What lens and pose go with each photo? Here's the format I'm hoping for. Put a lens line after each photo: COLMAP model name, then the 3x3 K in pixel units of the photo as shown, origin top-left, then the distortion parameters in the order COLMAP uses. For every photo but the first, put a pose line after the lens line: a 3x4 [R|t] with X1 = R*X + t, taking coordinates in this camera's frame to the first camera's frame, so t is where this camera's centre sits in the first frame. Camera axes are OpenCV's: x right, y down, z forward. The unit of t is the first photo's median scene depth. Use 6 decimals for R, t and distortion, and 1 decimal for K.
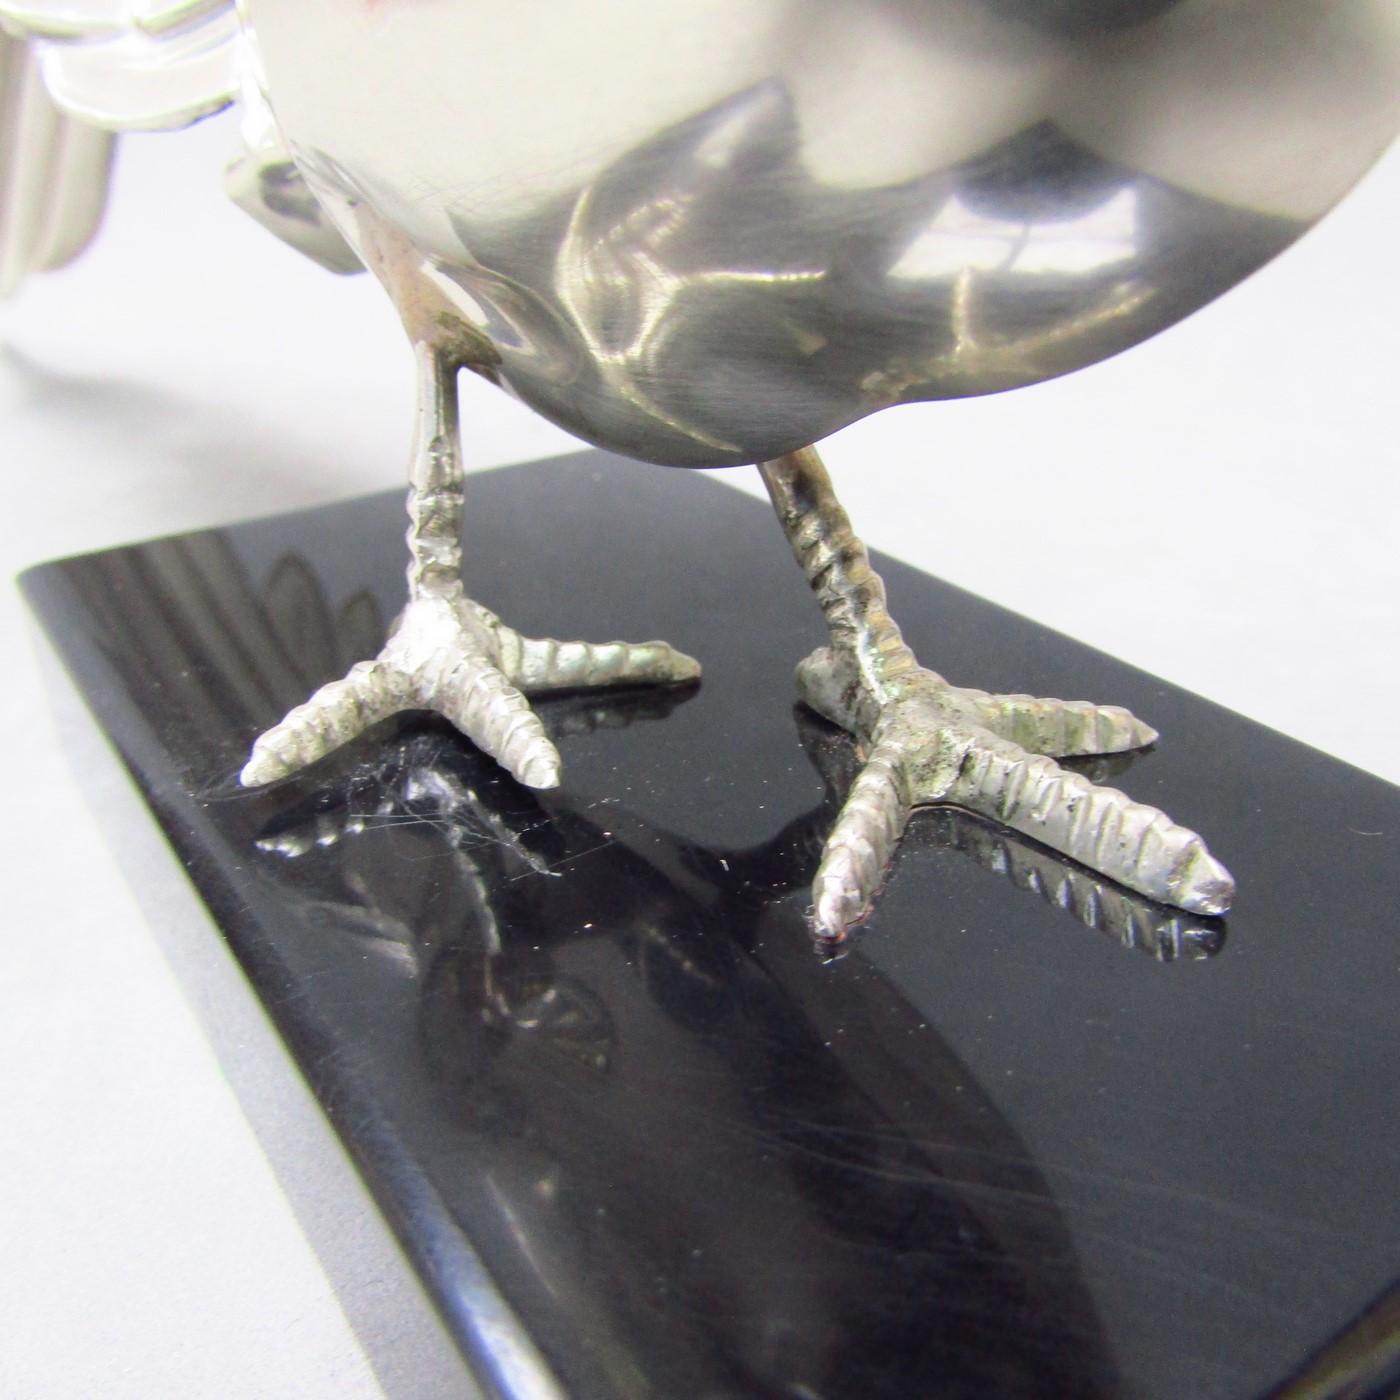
lens RADIAL K [[1302.3, 0, 705.3], [0, 1302.3, 703.7], [0, 0, 1]] dist [-0.009995, 0.000000]
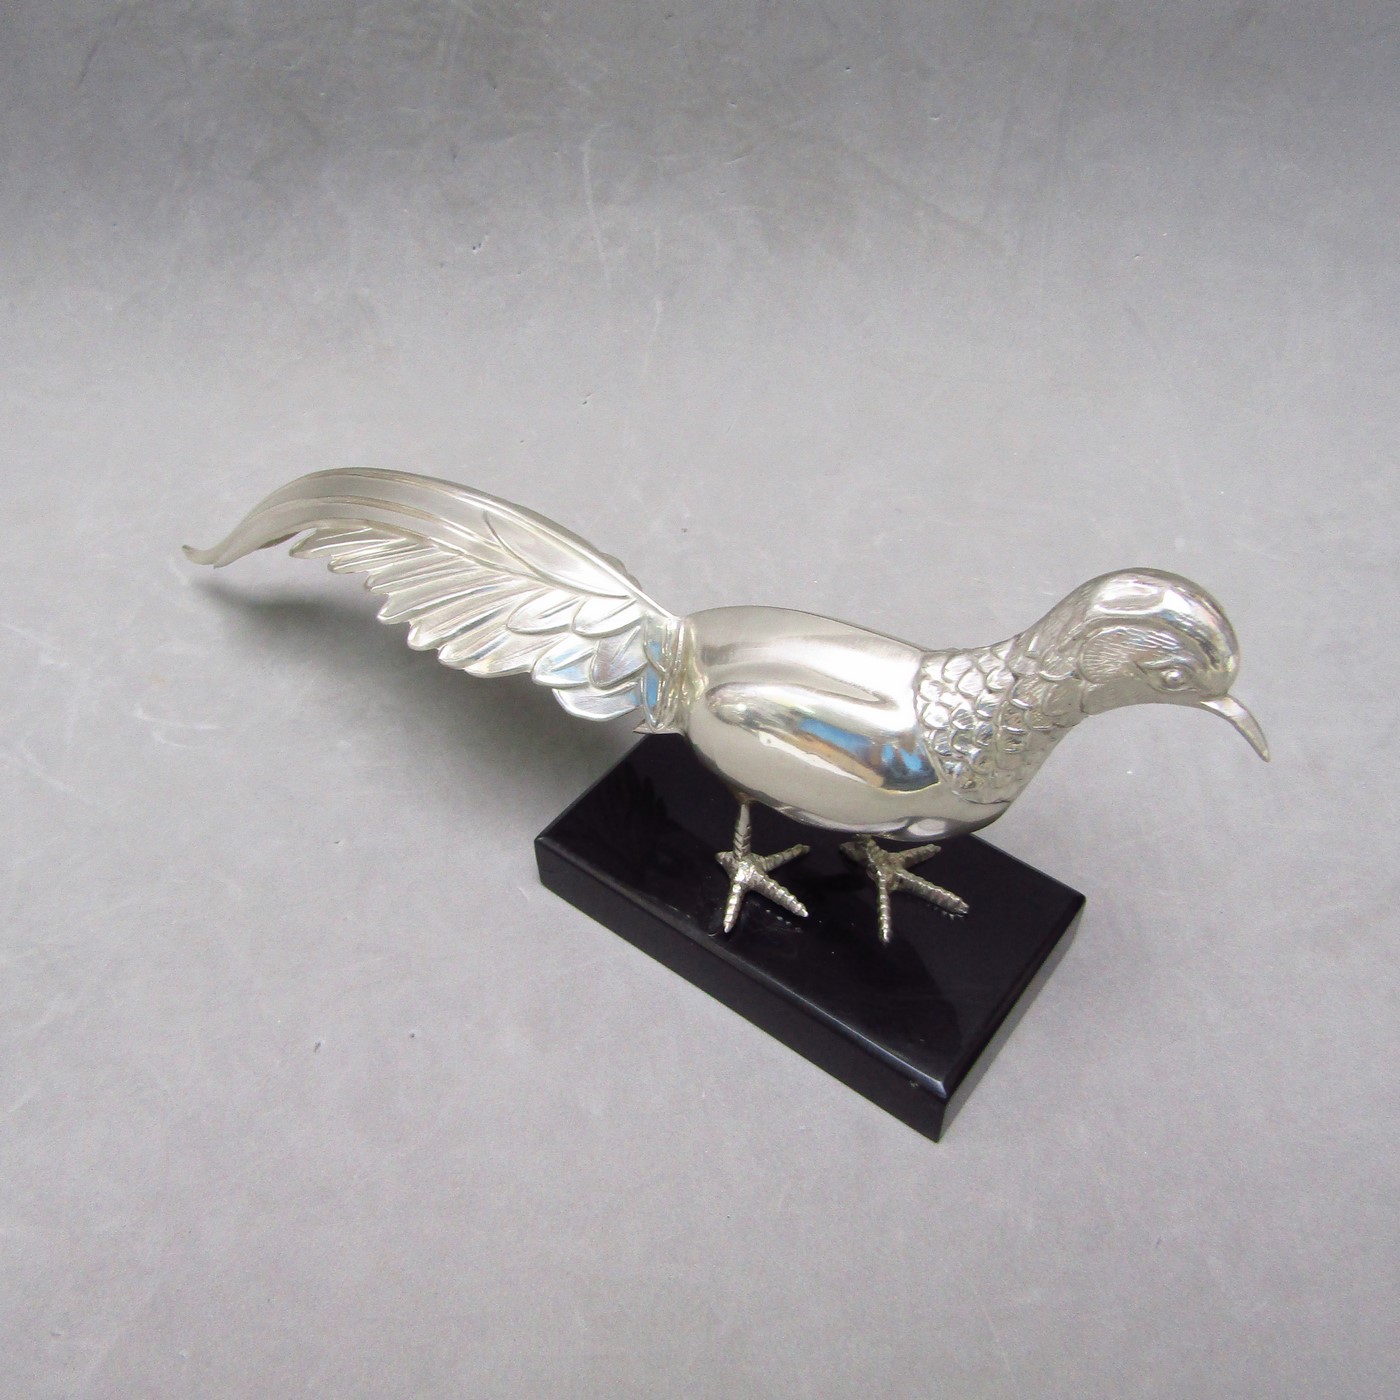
lens RADIAL K [[1302.3, 0, 701.5], [0, 1302.3, 688.9], [0, 0, 1]] dist [-0.009995, 0.000000]
pose [[0.950574, -0.220949, 0.218154, -1.034614], [0.146593, 0.938711, 0.311981, -1.698916], [-0.273716, -0.264581, 0.924703, -2.172940]]
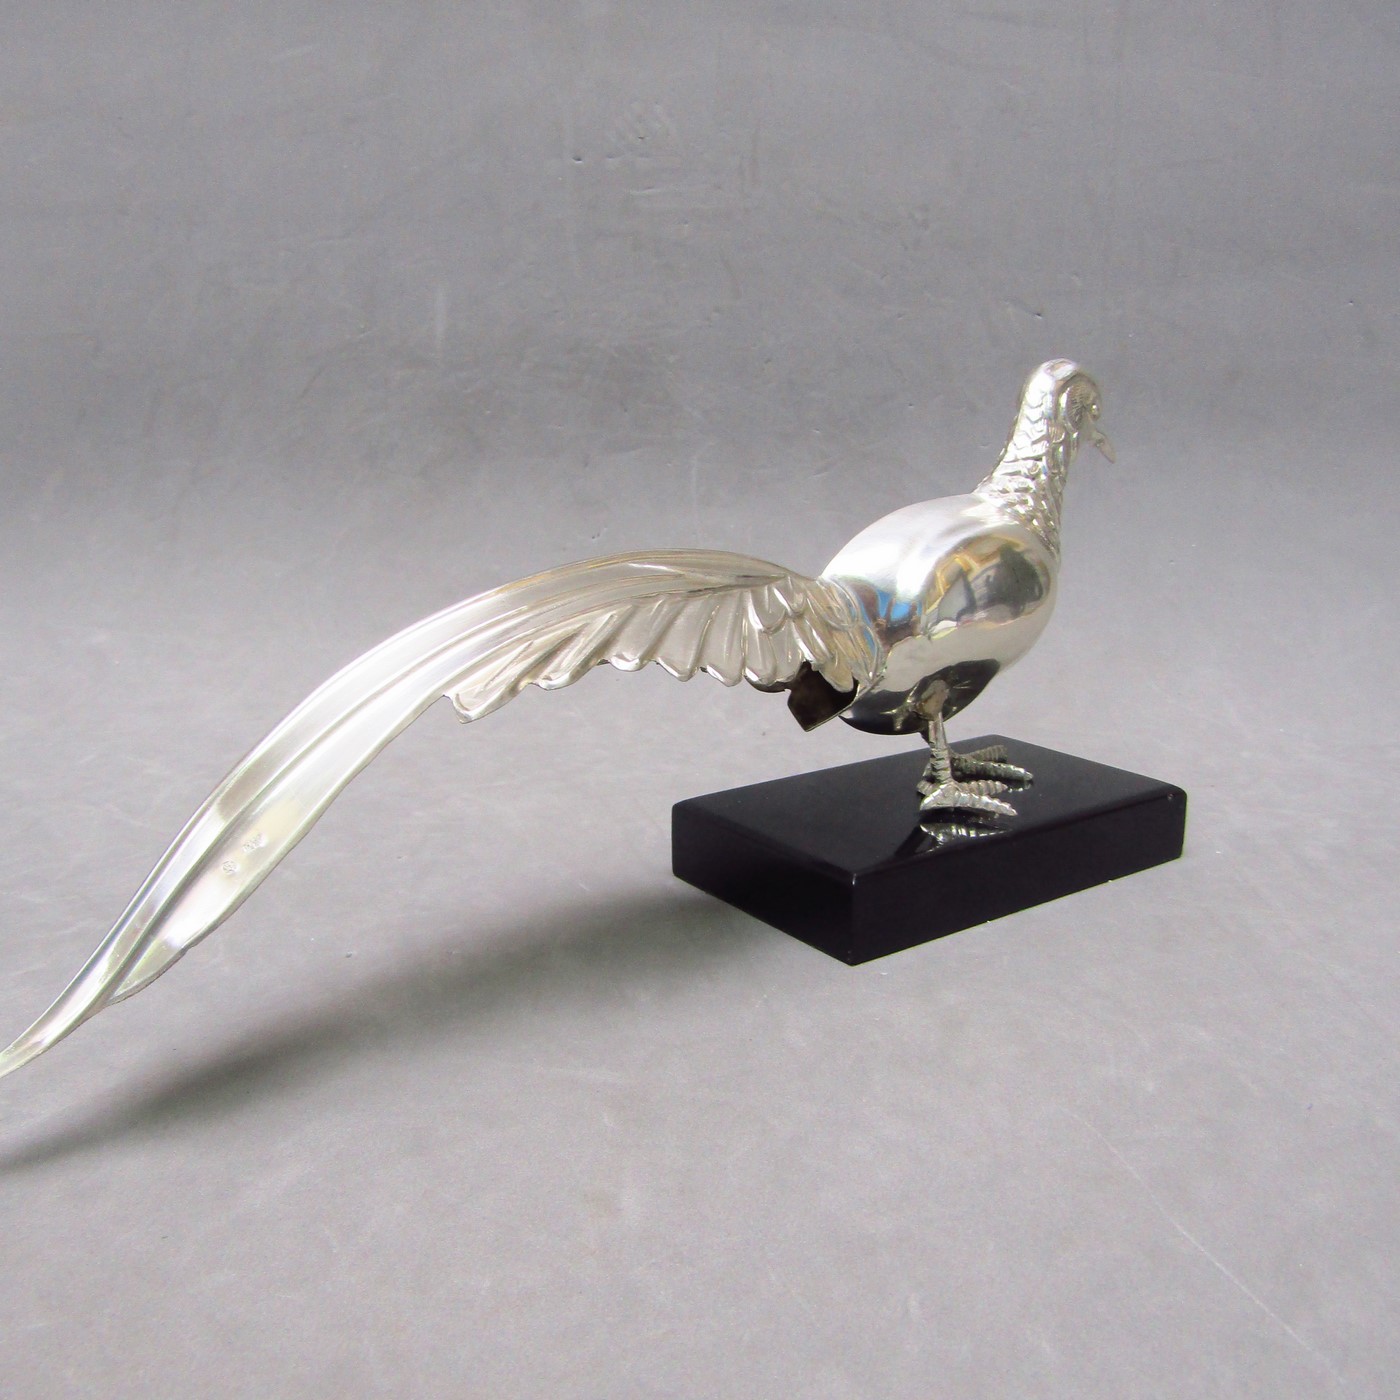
lens RADIAL K [[1302.3, 0, 701.9], [0, 1302.3, 699.8], [0, 0, 1]] dist [-0.009995, 0.000000]
pose [[0.970925, -0.039201, 0.236154, -1.364954], [0.098280, 0.964804, -0.243914, 0.499131], [-0.218281, 0.260031, 0.940605, -2.314546]]
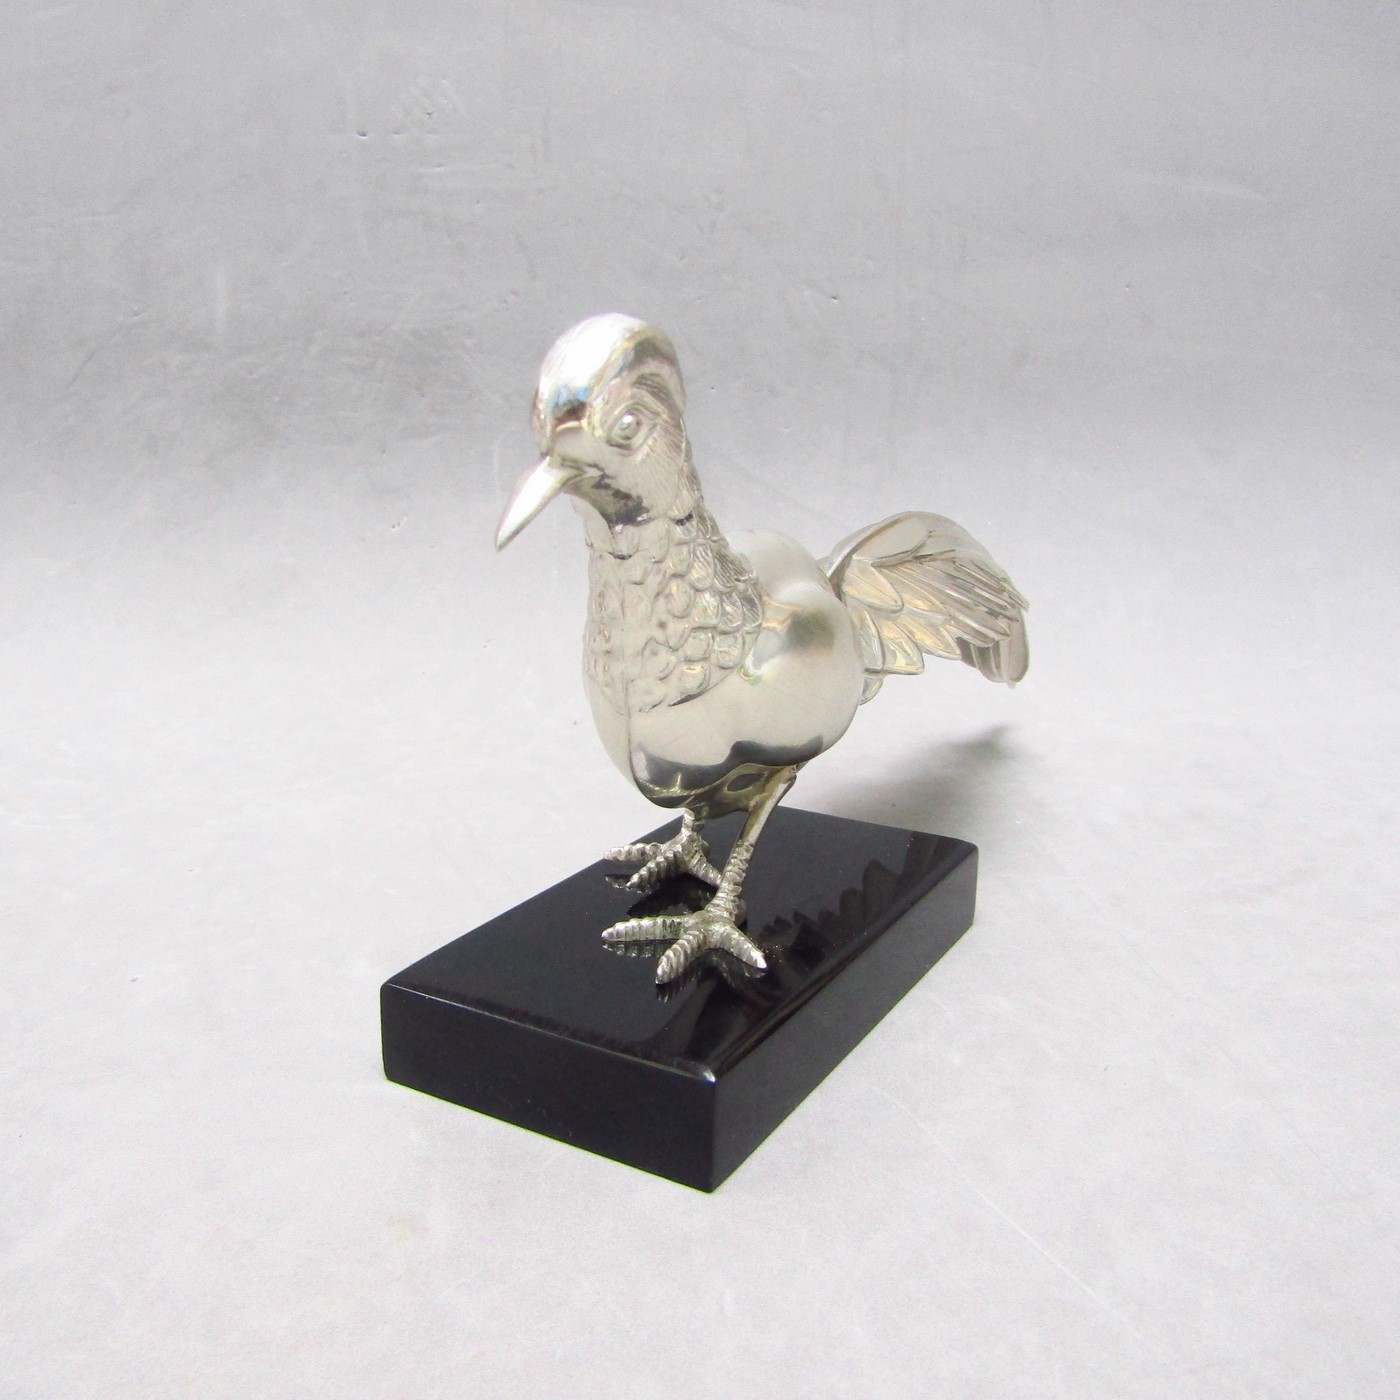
lens RADIAL K [[1302.3, 0, 699.3], [0, 1302.3, 699.0], [0, 0, 1]] dist [-0.009995, 0.000000]
pose [[0.928693, -0.077034, 0.362761, -1.301460], [0.163520, 0.963024, -0.214119, 0.472121], [-0.332853, 0.258169, 0.906950, -2.286301]]
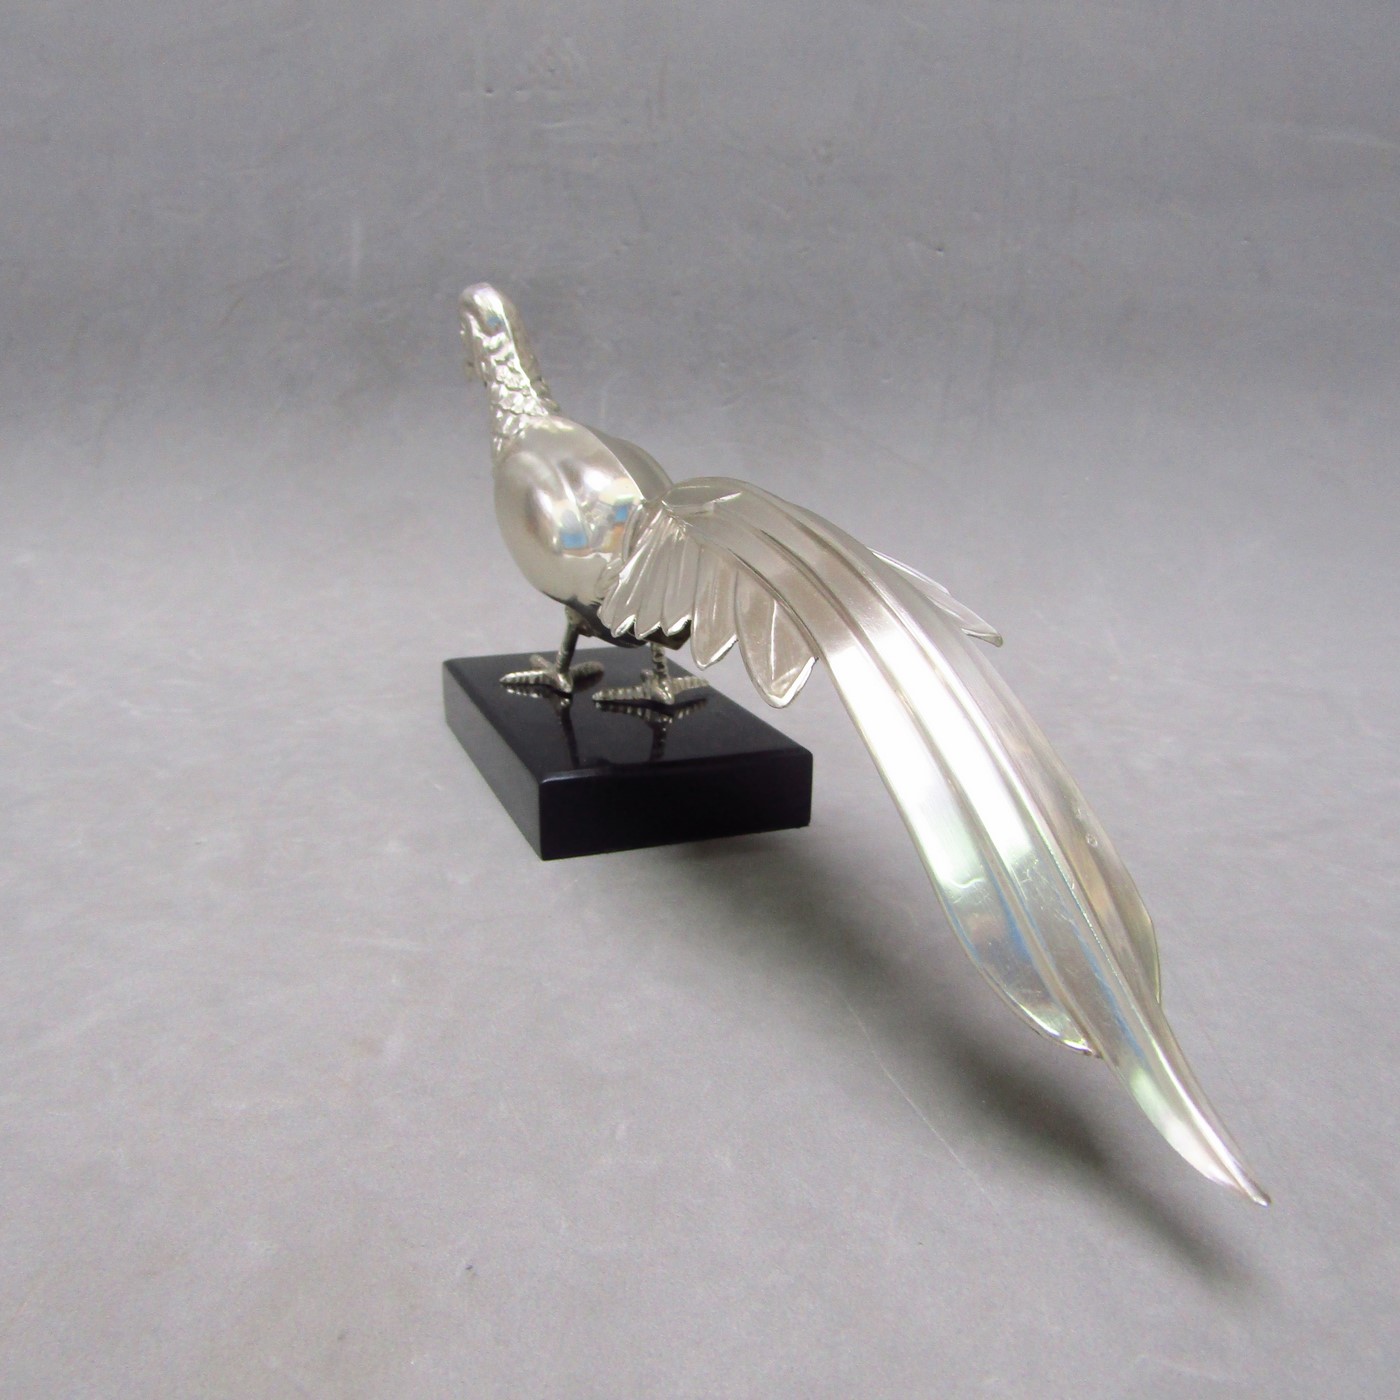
lens RADIAL K [[1302.3, 0, 704.4], [0, 1302.3, 694.8], [0, 0, 1]] dist [-0.009995, 0.000000]
pose [[0.971351, -0.038325, 0.234541, -0.952811], [0.088818, 0.973940, -0.208692, 0.703689], [-0.220430, 0.223544, 0.949441, -2.590158]]
